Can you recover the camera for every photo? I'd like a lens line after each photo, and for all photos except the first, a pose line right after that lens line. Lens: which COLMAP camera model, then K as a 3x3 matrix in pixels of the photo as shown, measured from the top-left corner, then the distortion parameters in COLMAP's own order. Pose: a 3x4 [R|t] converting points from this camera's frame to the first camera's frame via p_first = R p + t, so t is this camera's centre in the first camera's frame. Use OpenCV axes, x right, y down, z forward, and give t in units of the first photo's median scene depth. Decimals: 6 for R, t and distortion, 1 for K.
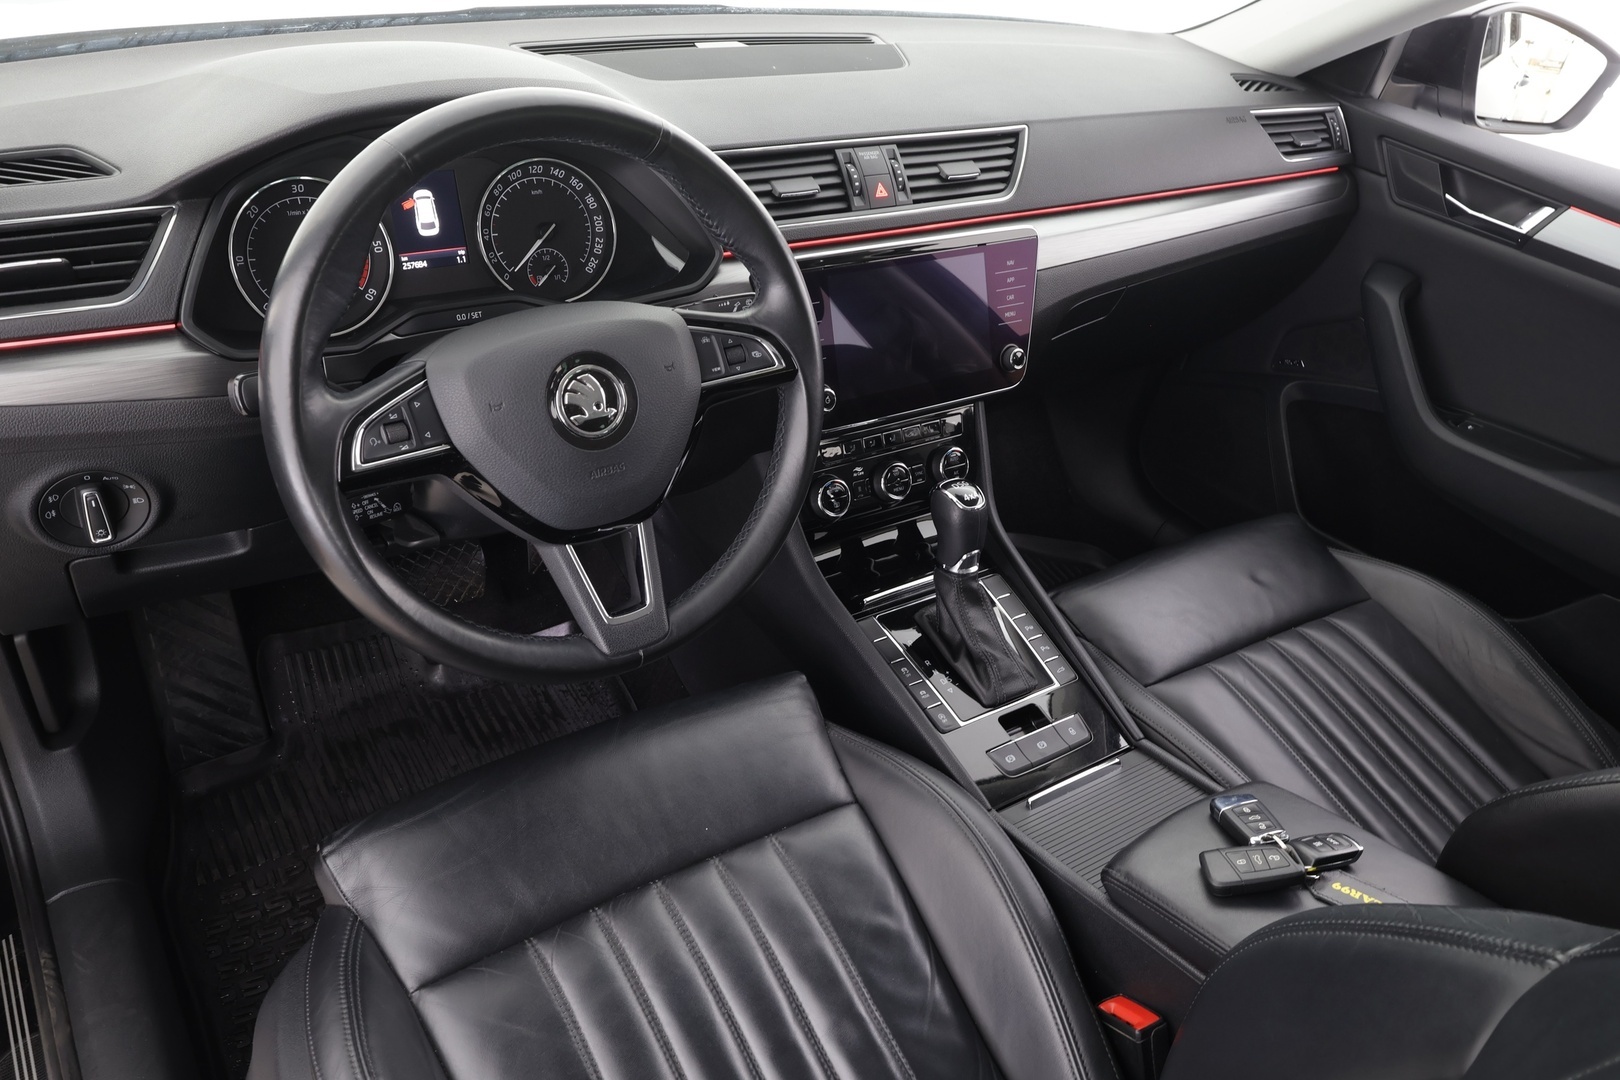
lens RADIAL K [[1210.2, 0, 810.0], [0, 1210.2, 540.0], [0, 0, 1]] dist [0.004137, 0.000397]
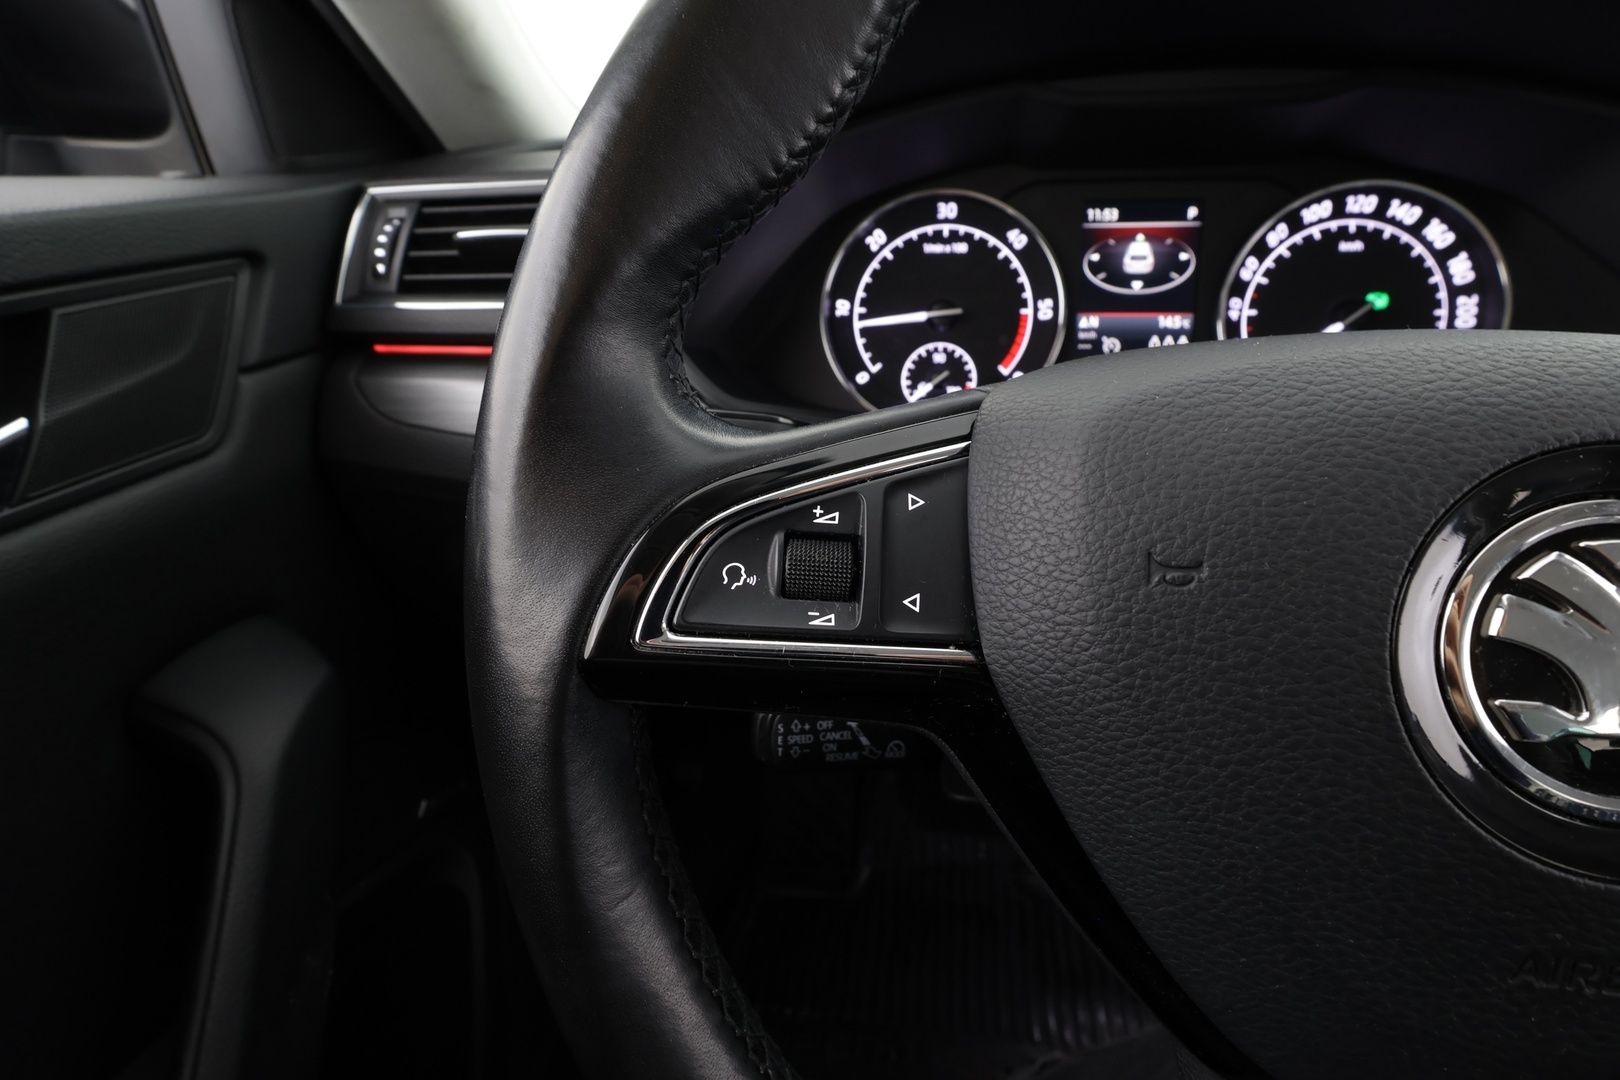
lens RADIAL K [[770.7, 0, 817.5], [0, 770.7, 535.5], [0, 0, 1]] dist [0.003647, 0.000280]
pose [[0.737555, 0.184501, -0.649594, -0.141636], [-0.285604, 0.956909, -0.052491, -0.064577], [0.611918, 0.224242, 0.758467, 0.570098]]
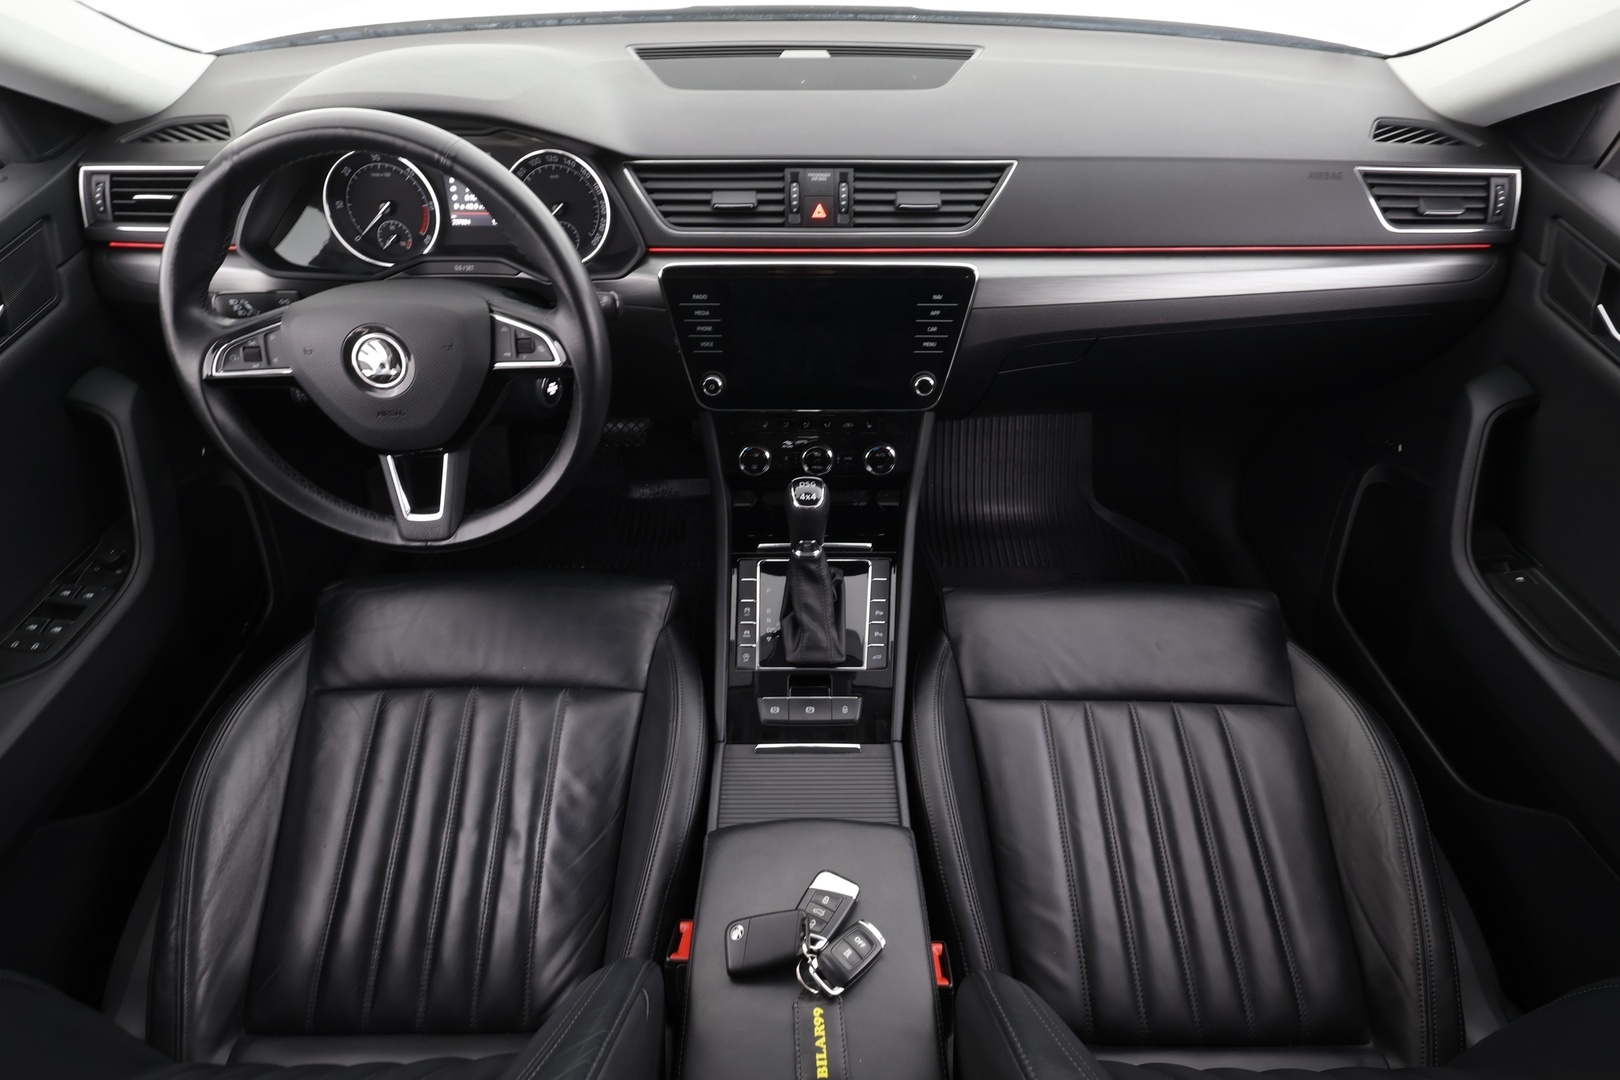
lens RADIAL K [[812.1, 0, 807.7], [0, 812.1, 544.4], [0, 0, 1]] dist [0.001557, -0.000376]
pose [[0.830254, 0.334779, -0.445646, 0.496012], [-0.236936, 0.935676, 0.261481, -0.197524], [0.504519, -0.111507, 0.856170, 0.321943]]
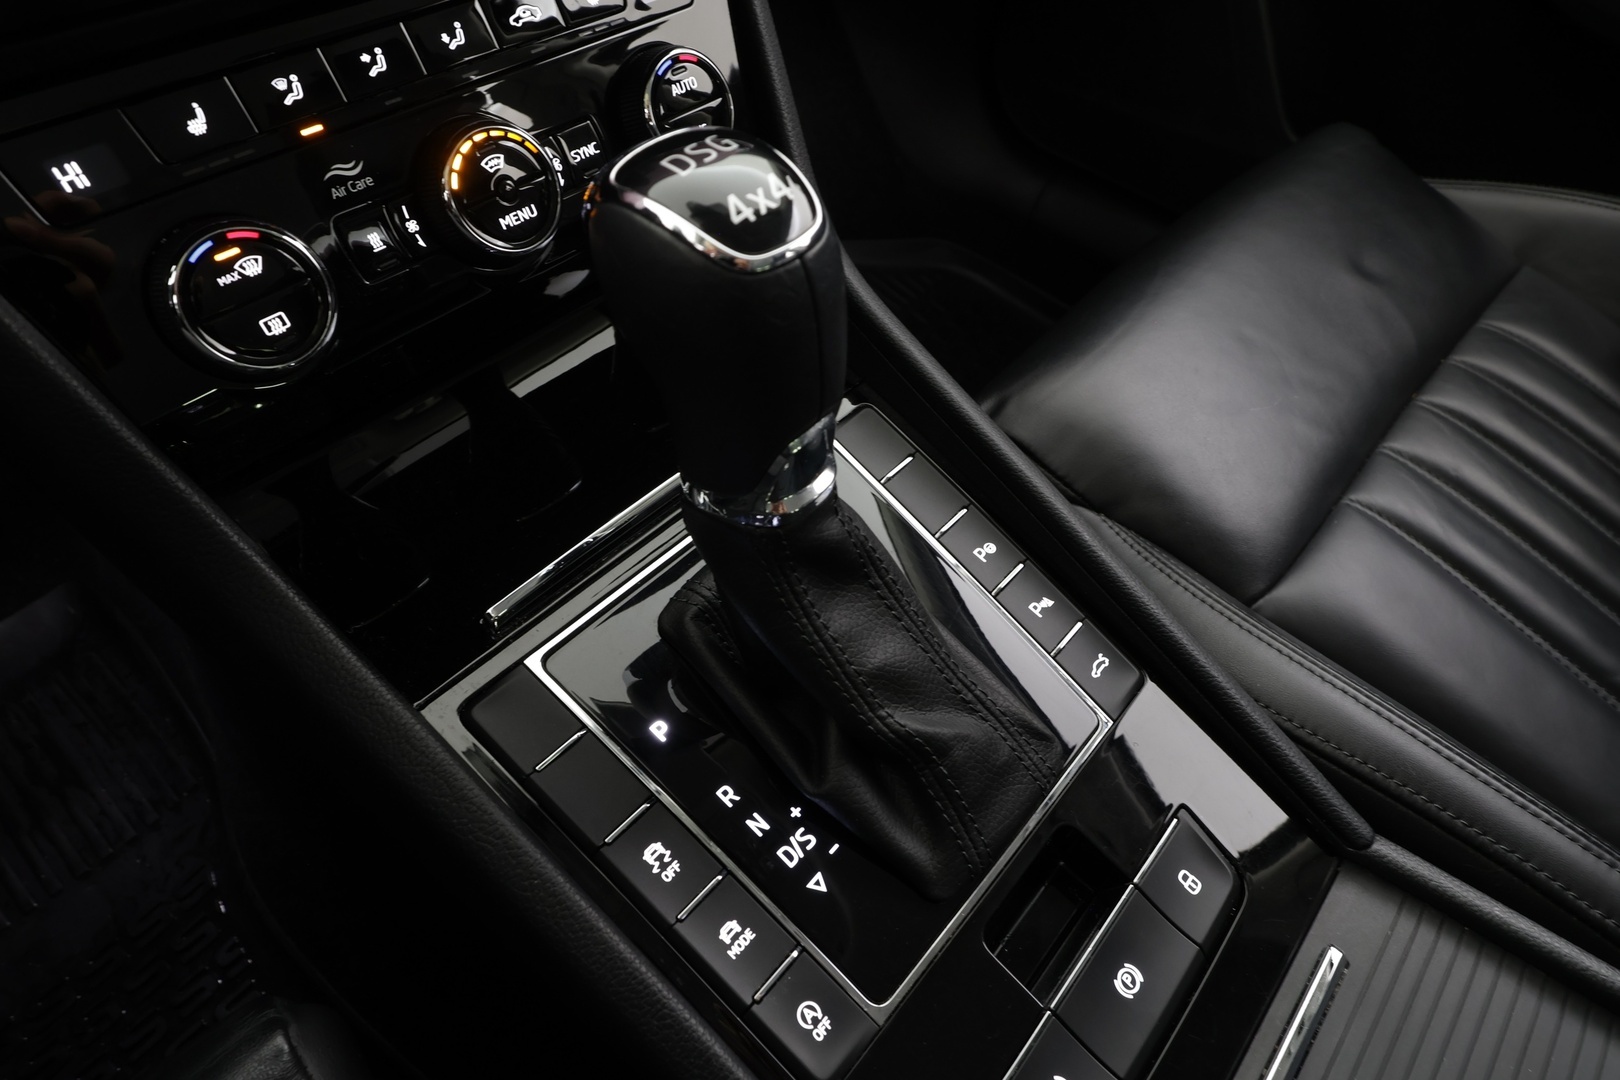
lens RADIAL K [[908.1, 0, 810.0], [0, 908.1, 540.0], [0, 0, 1]] dist [-0.003346, -0.000044]
pose [[0.967946, -0.225118, 0.111362, 0.109831], [0.178083, 0.927833, 0.327738, -0.031513], [-0.177105, -0.297401, 0.938182, 0.825563]]
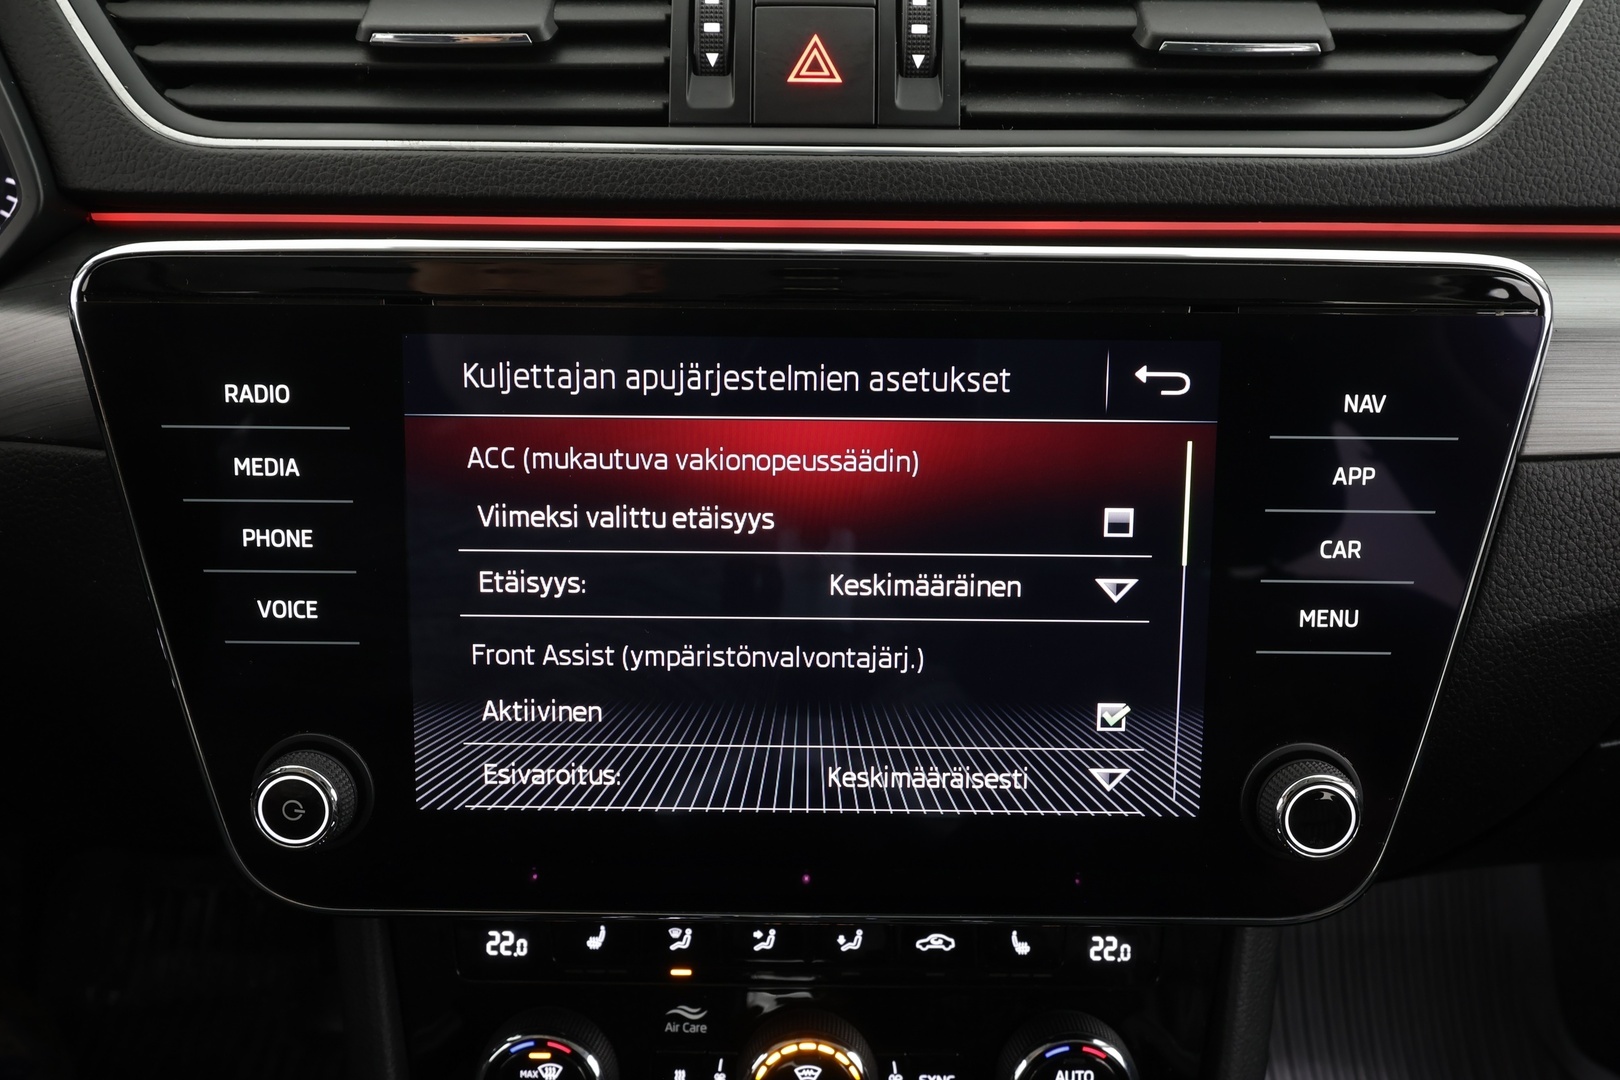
lens RADIAL K [[1247.1, 0, 809.7], [0, 1247.1, 545.7], [0, 0, 1]] dist [0.004881, 0.000910]
pose [[0.821617, 0.186139, -0.538792, 0.226319], [-0.244670, 0.968846, -0.038391, -0.179516], [0.514861, 0.163369, 0.841563, 0.802211]]
